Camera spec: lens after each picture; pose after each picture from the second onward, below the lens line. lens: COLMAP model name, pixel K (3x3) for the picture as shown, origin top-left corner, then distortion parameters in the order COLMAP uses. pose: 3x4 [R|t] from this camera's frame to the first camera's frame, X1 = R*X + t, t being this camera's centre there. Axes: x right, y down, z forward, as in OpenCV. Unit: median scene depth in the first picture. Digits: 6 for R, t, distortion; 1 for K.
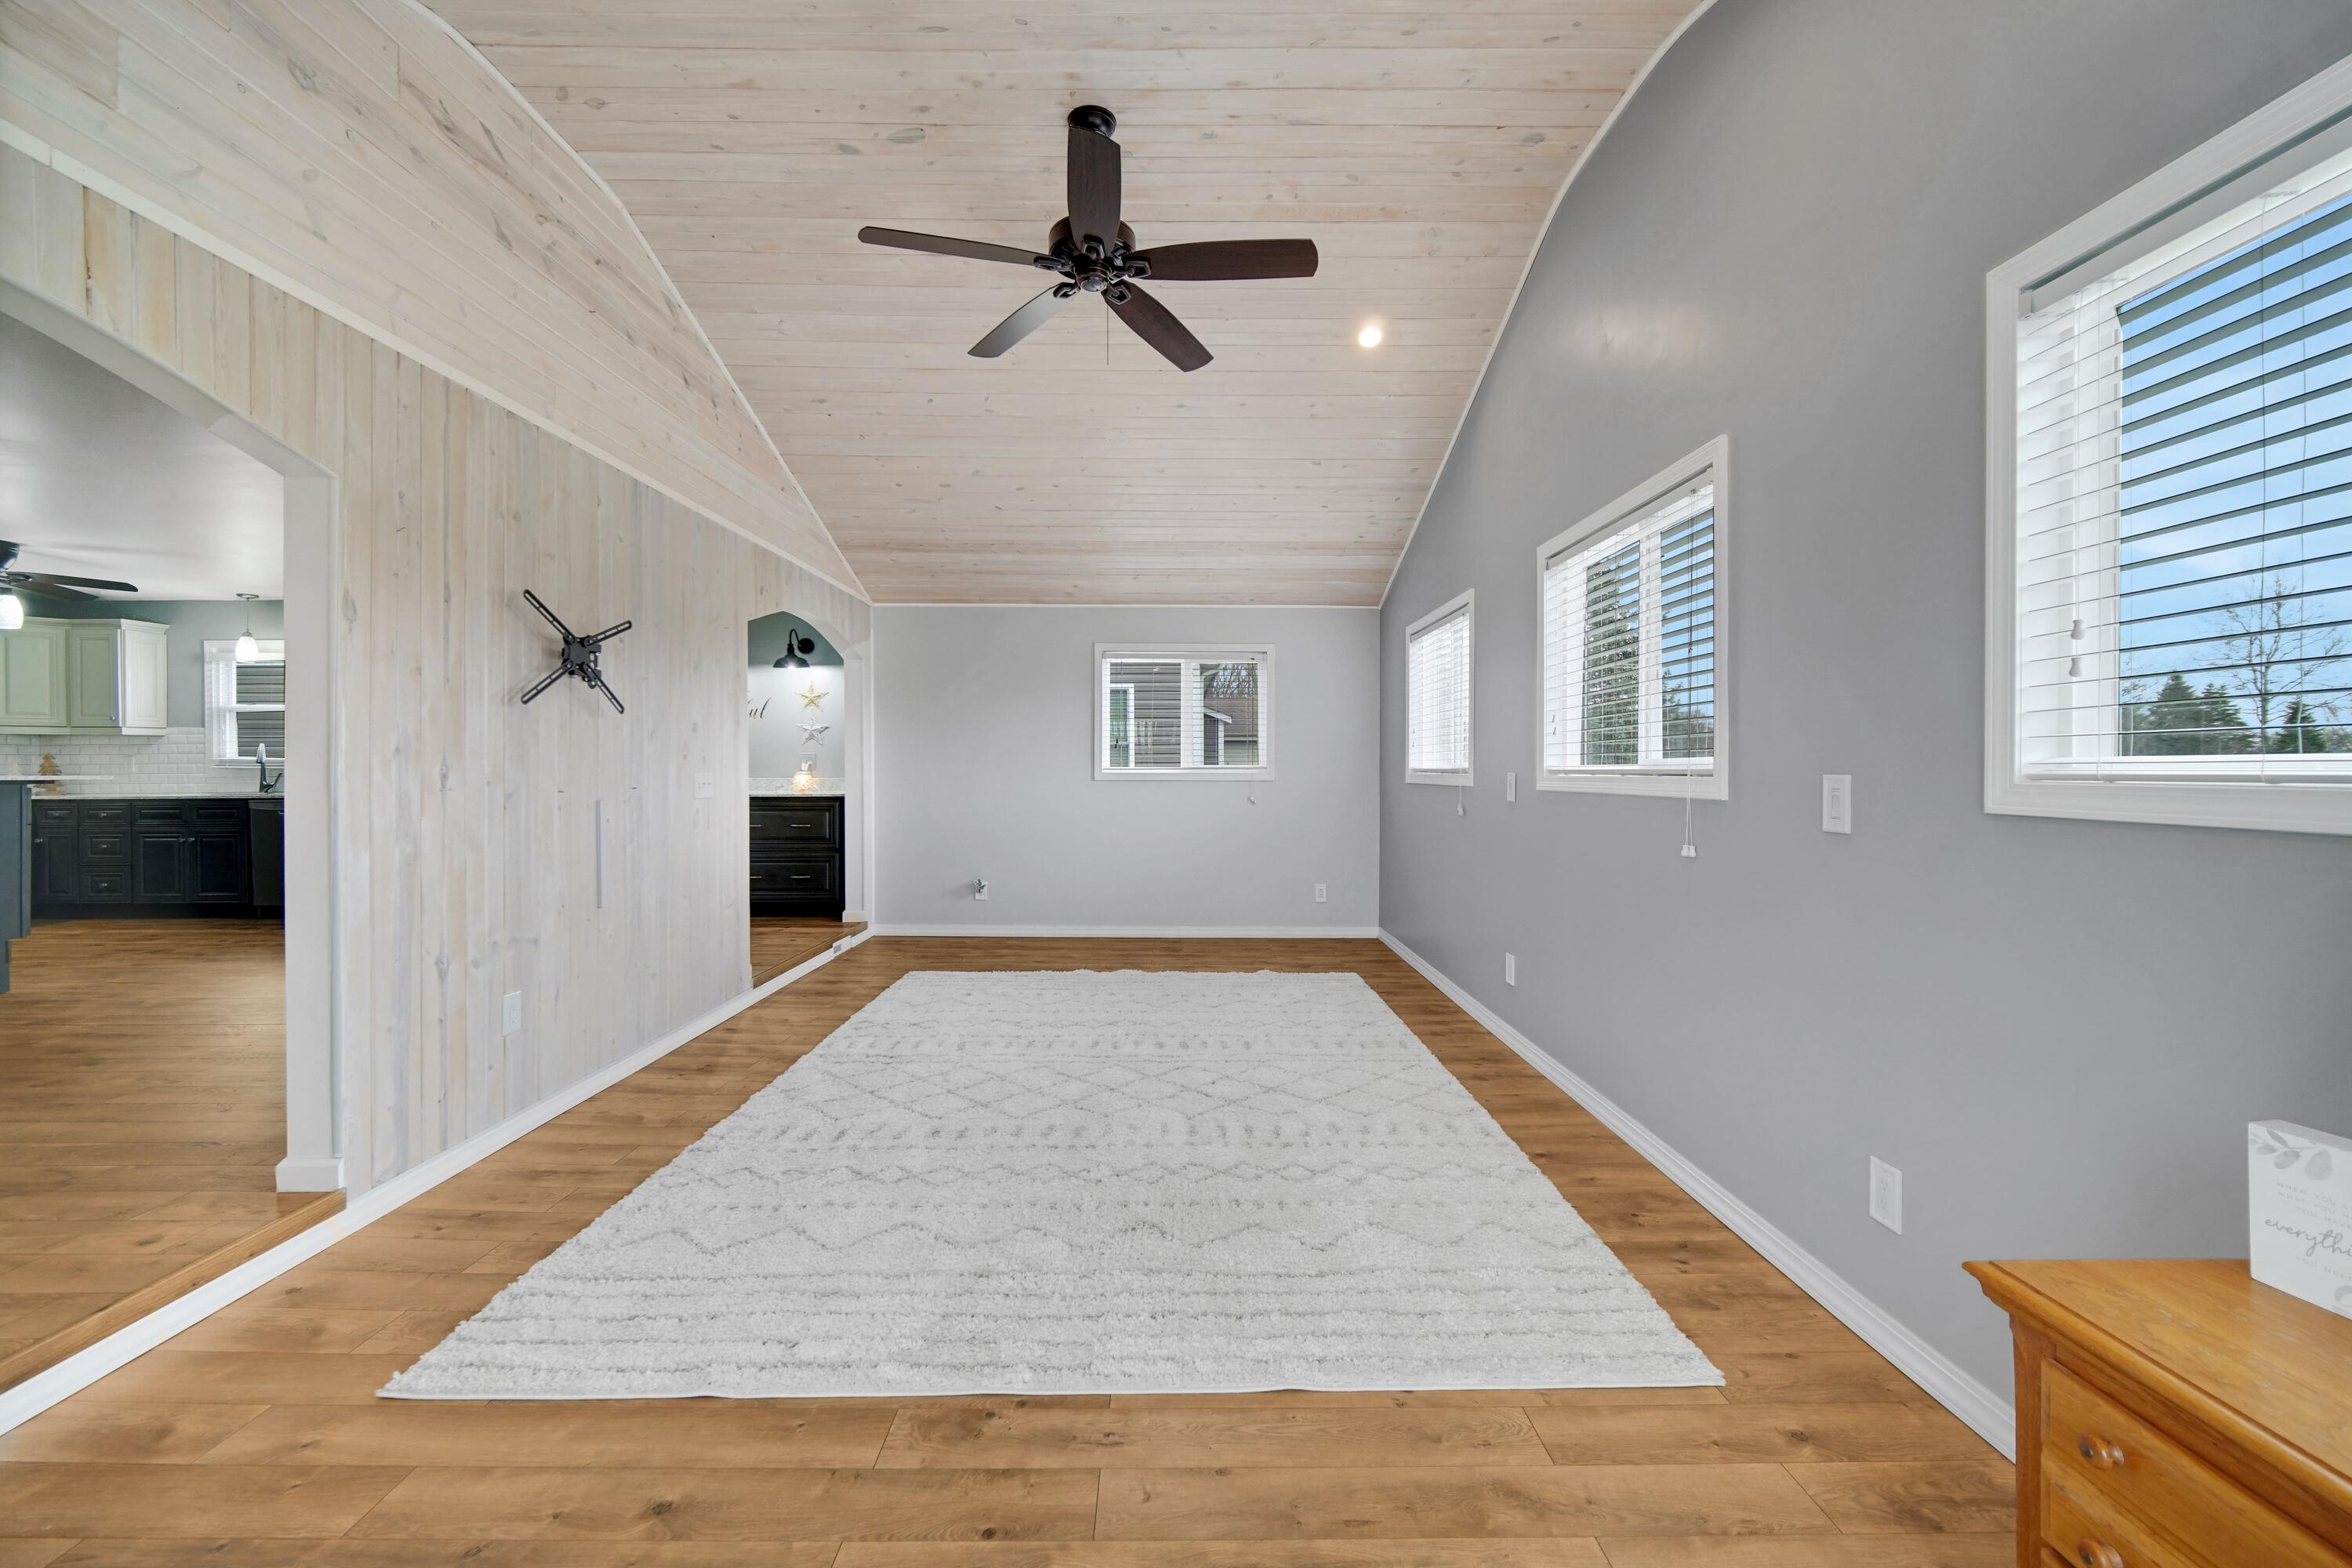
lens RADIAL K [[938.8, 0, 1176.0], [0, 938.8, 784.0], [0, 0, 1]] dist [-0.000051, -0.000004]
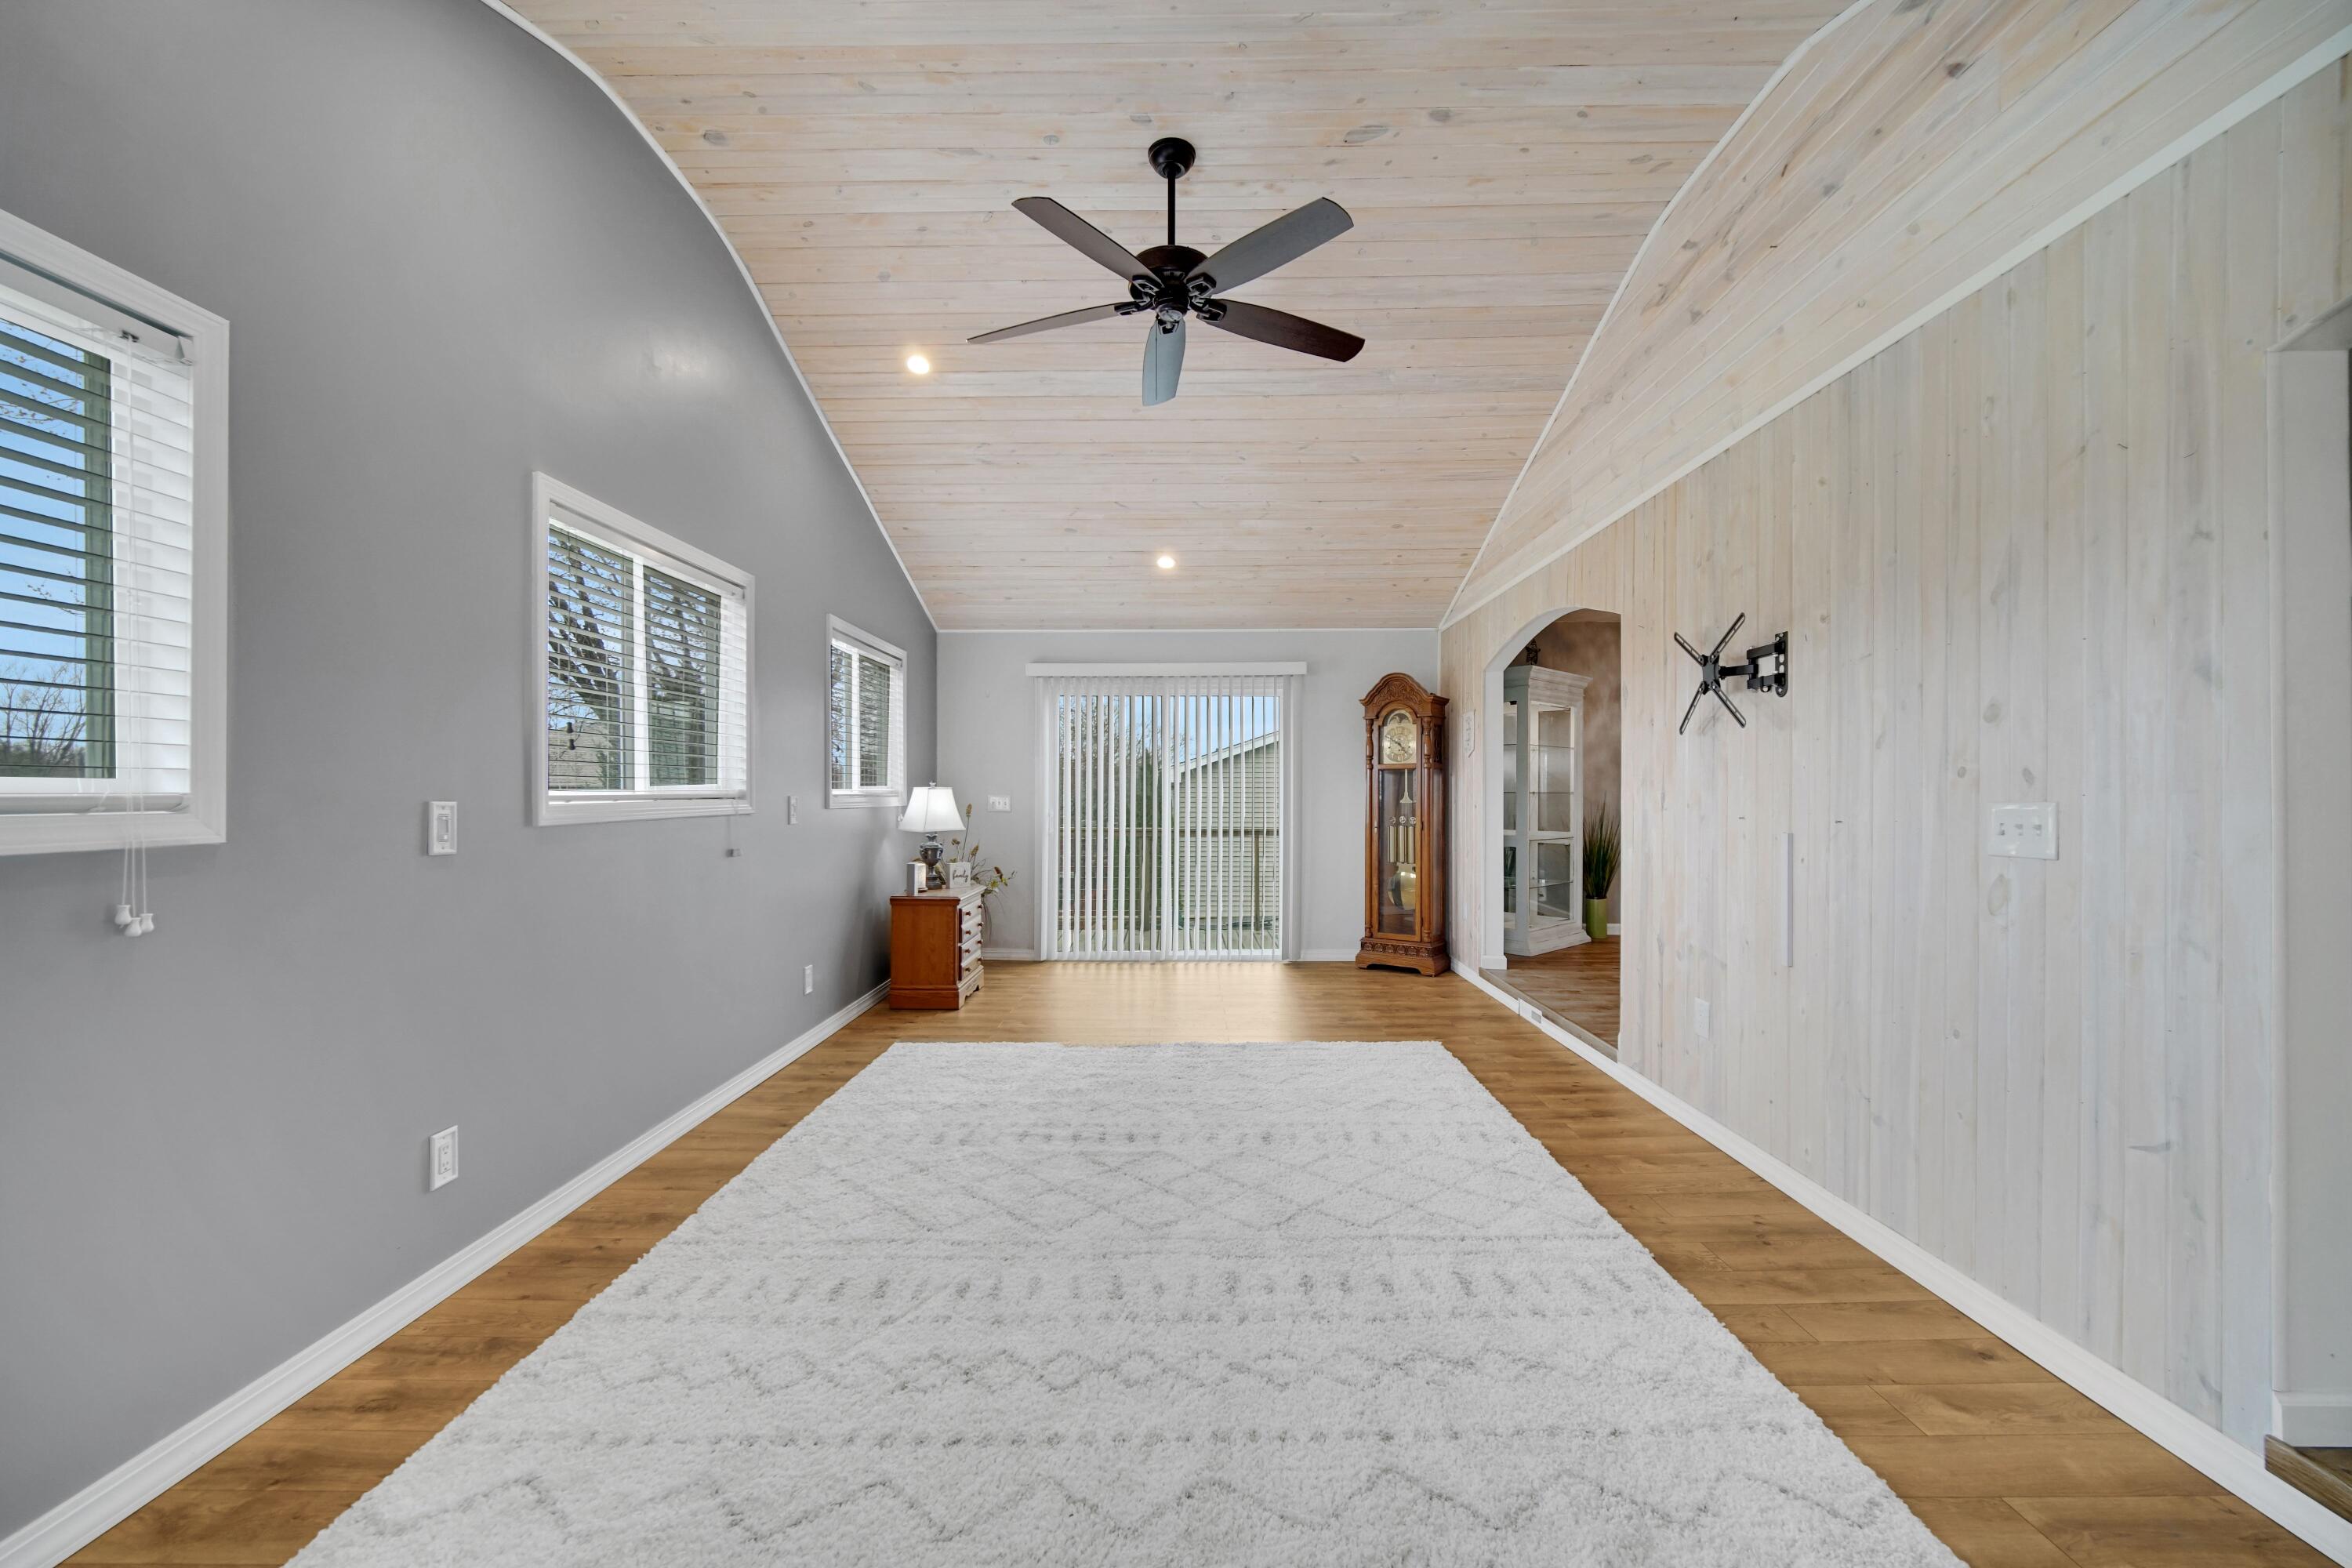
lens RADIAL K [[938.8, 0, 1176.0], [0, 938.8, 784.0], [0, 0, 1]] dist [-0.000051, -0.000004]
pose [[-0.999790, 0.000263, 0.020474, -0.113603], [0.000502, 0.999932, 0.011677, -0.038793], [-0.020469, 0.011685, -0.999722, 1.987037]]
